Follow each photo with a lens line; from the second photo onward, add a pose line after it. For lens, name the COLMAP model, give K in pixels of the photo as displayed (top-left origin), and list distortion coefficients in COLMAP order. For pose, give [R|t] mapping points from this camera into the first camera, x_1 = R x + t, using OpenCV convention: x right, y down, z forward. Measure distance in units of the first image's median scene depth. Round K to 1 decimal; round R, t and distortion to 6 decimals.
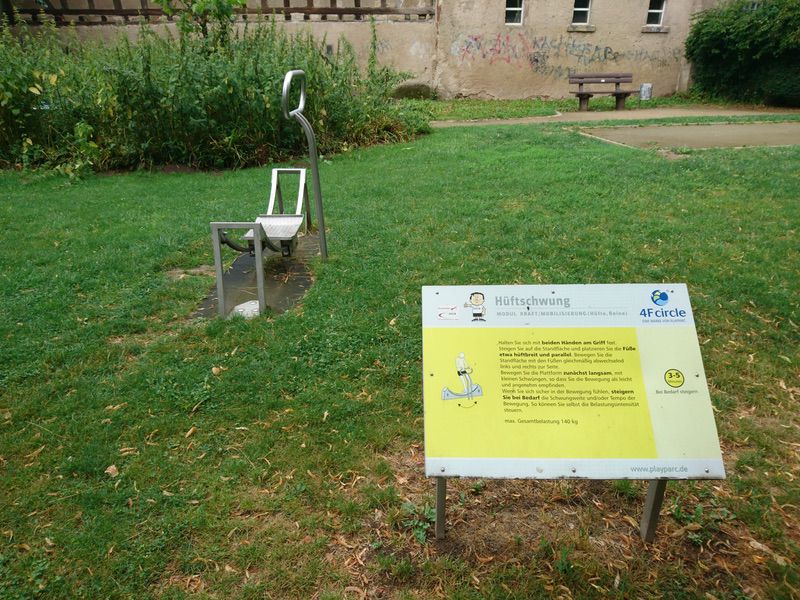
lens RADIAL K [[549.8, 0, 401.0], [0, 549.8, 303.5], [0, 0, 1]] dist [-0.000667, -0.005193]
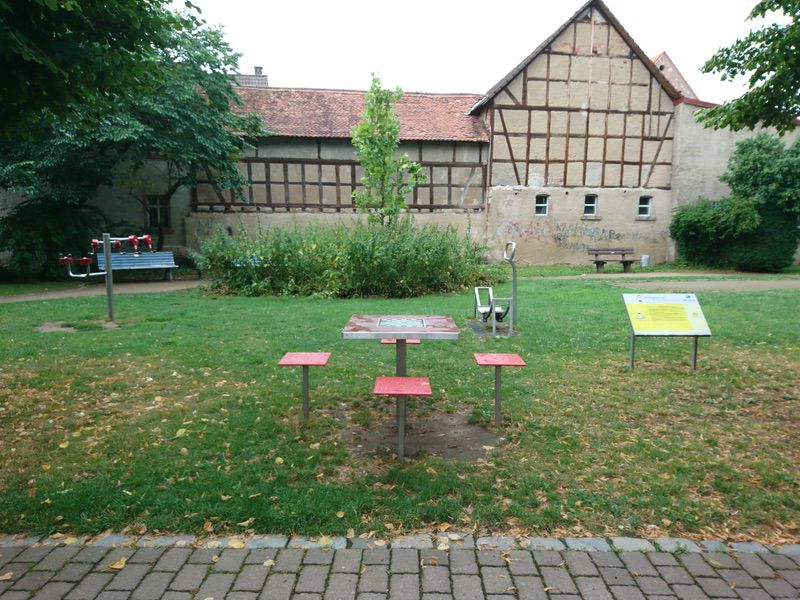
lens RADIAL K [[529.1, 0, 392.3], [0, 529.1, 299.9], [0, 0, 1]] dist [0.102809, -0.199995]
pose [[0.999619, 0.010078, -0.025698, -0.144245], [-0.017255, 0.954802, -0.296741, 0.112050], [0.021546, 0.297071, 0.954612, -0.250786]]
